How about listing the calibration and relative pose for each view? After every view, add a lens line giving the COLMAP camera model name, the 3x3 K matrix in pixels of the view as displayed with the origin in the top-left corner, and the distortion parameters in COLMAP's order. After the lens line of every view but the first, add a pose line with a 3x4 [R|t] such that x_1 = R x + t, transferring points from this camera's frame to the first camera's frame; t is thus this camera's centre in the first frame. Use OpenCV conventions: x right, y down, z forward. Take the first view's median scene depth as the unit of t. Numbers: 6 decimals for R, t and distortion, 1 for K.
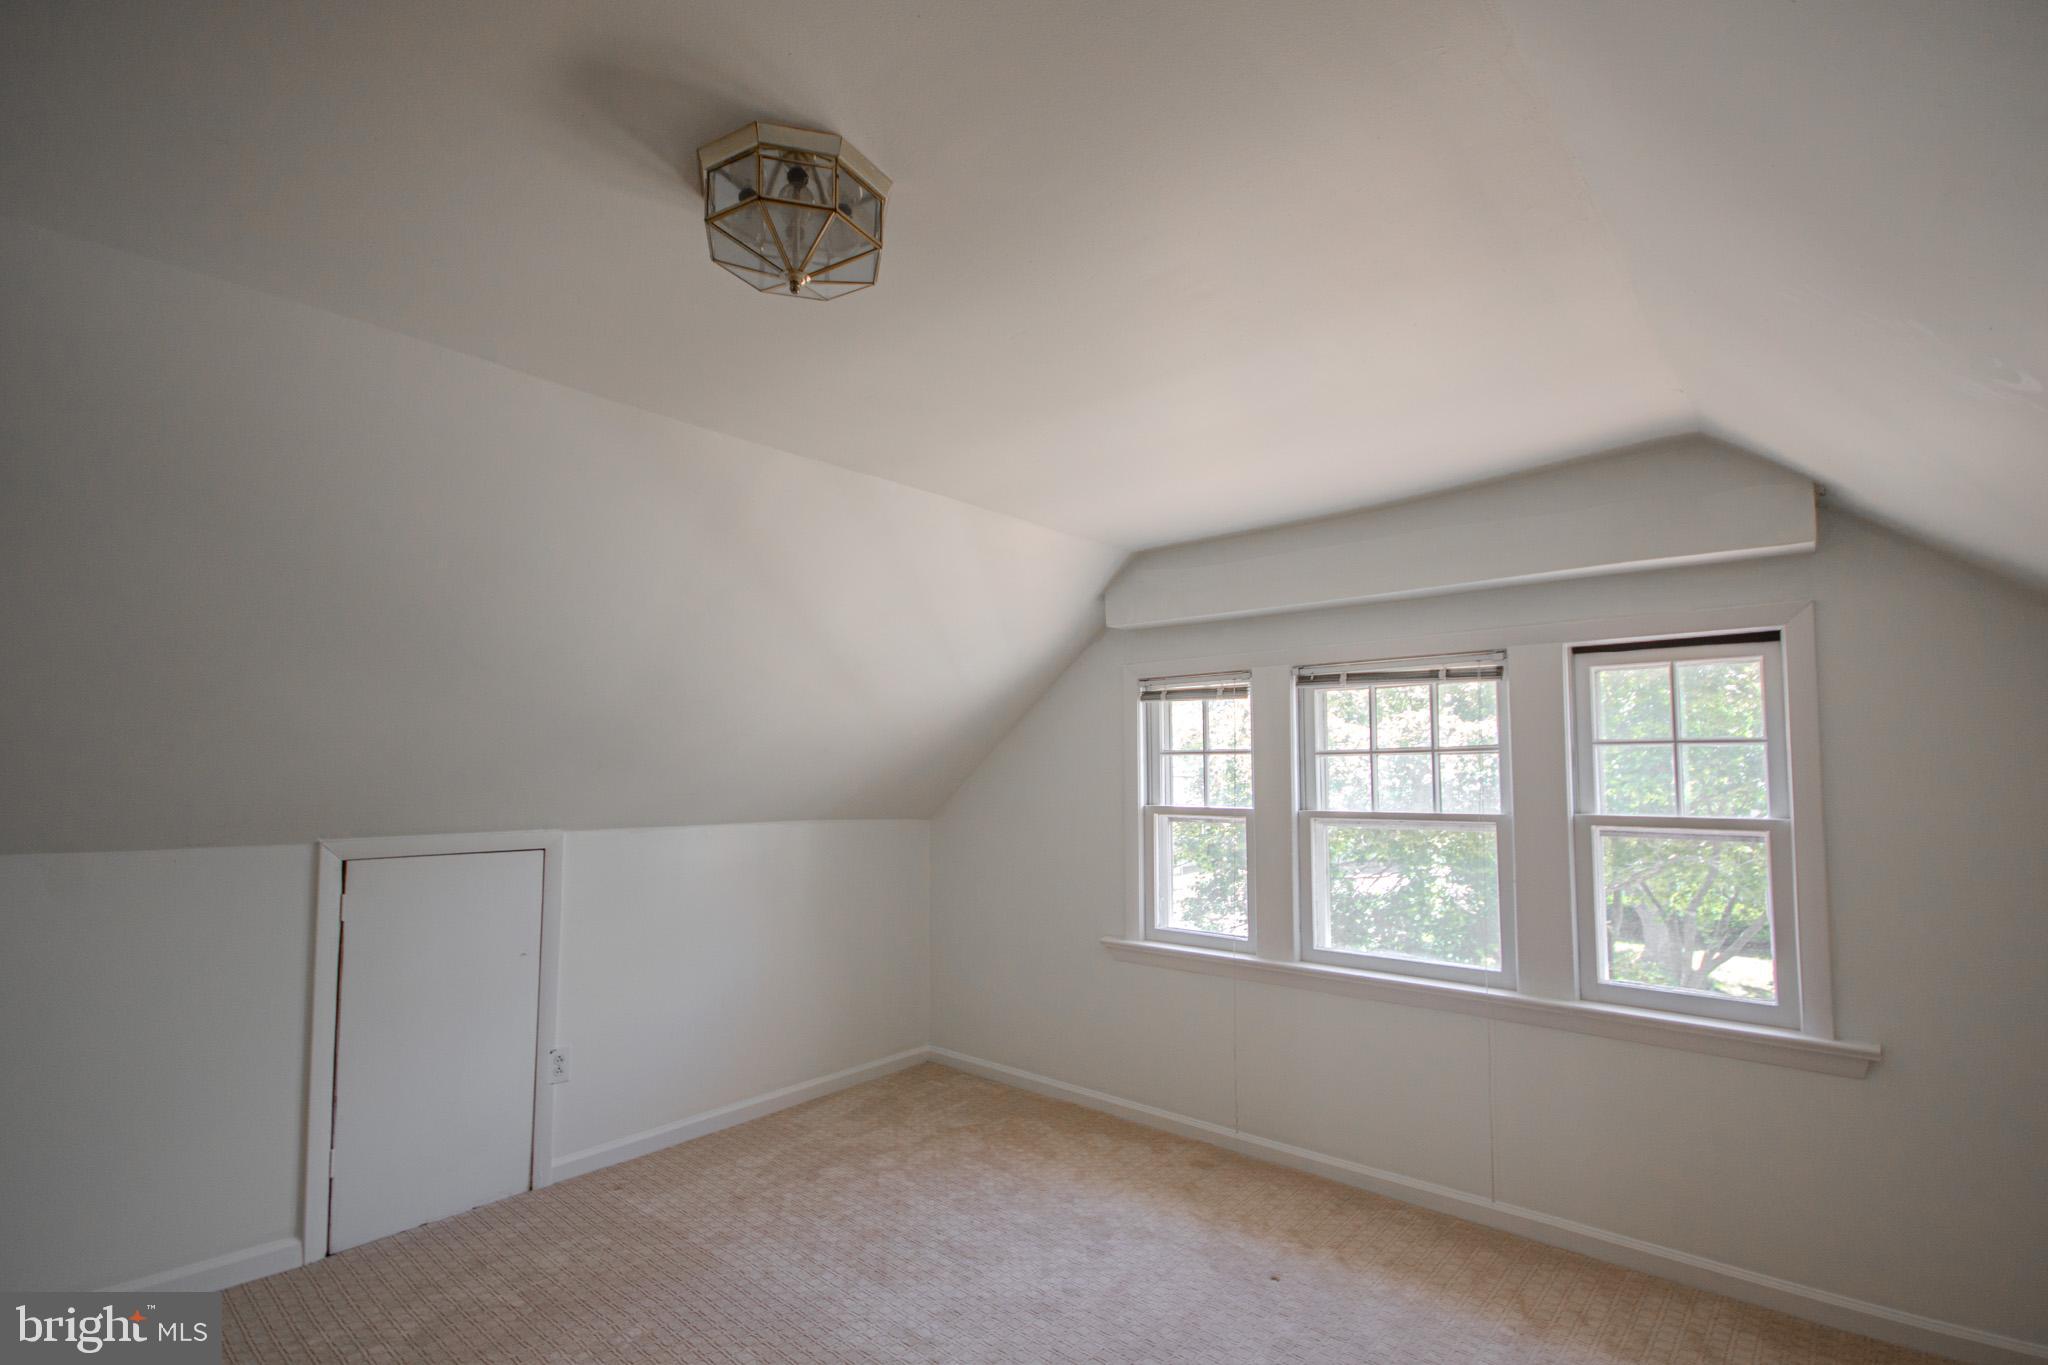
lens RADIAL K [[953.6, 0, 1015.0], [0, 953.6, 724.4], [0, 0, 1]] dist [0.047954, -0.000561]
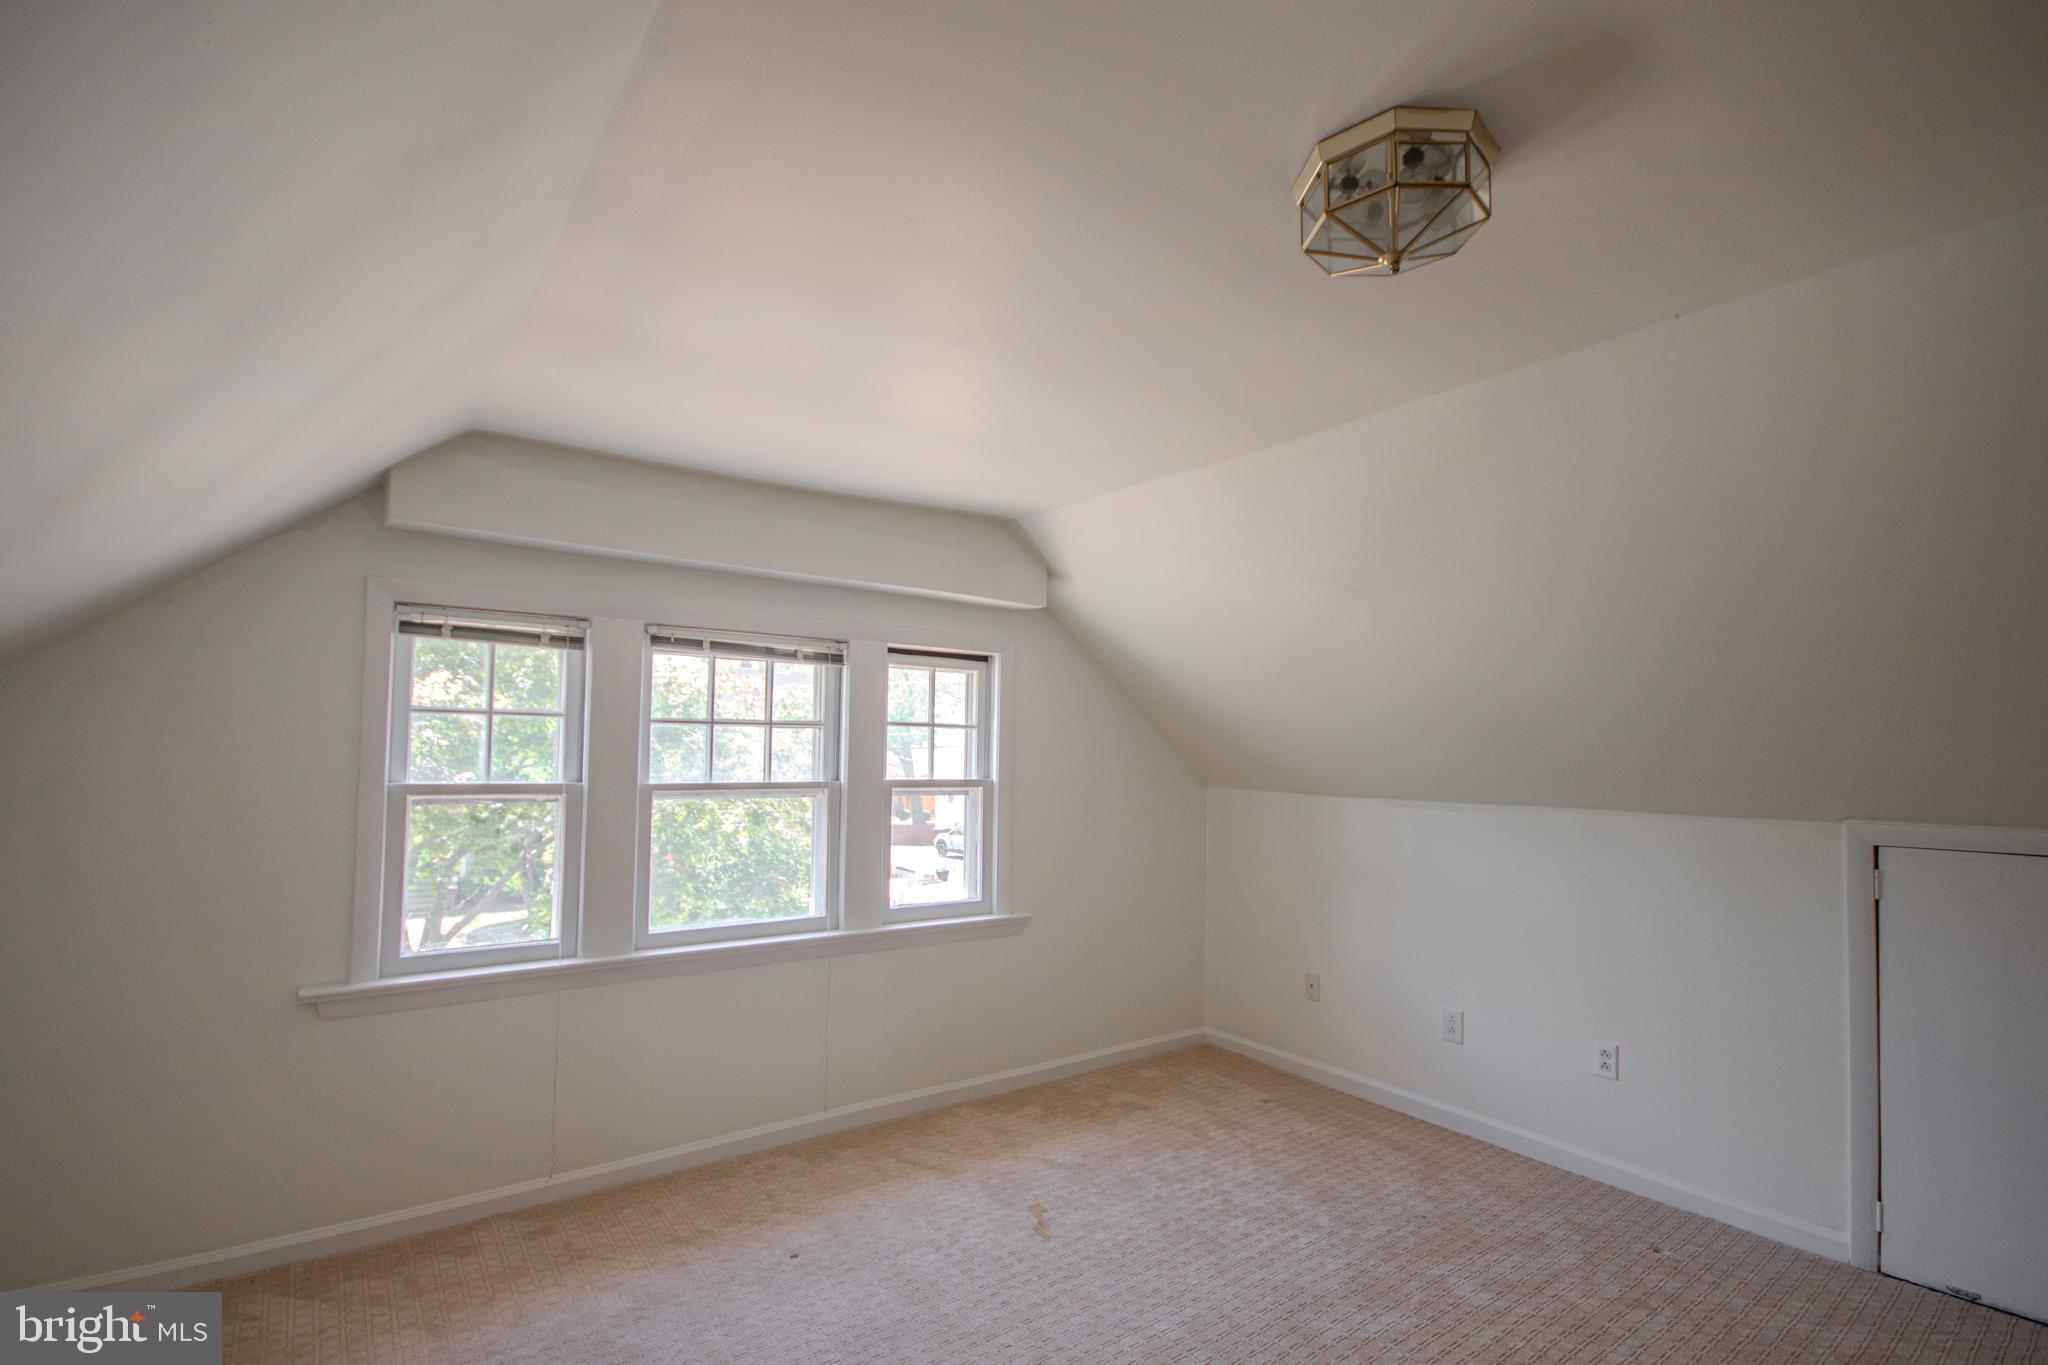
lens RADIAL K [[956.6, 0, 1022.4], [0, 956.6, 720.7], [0, 0, 1]] dist [0.022267, -0.000078]
pose [[0.235822, 0.037791, 0.971061, -0.502498], [-0.066481, 0.997530, -0.022676, 0.027726], [-0.969520, -0.059209, 0.237752, 0.450370]]
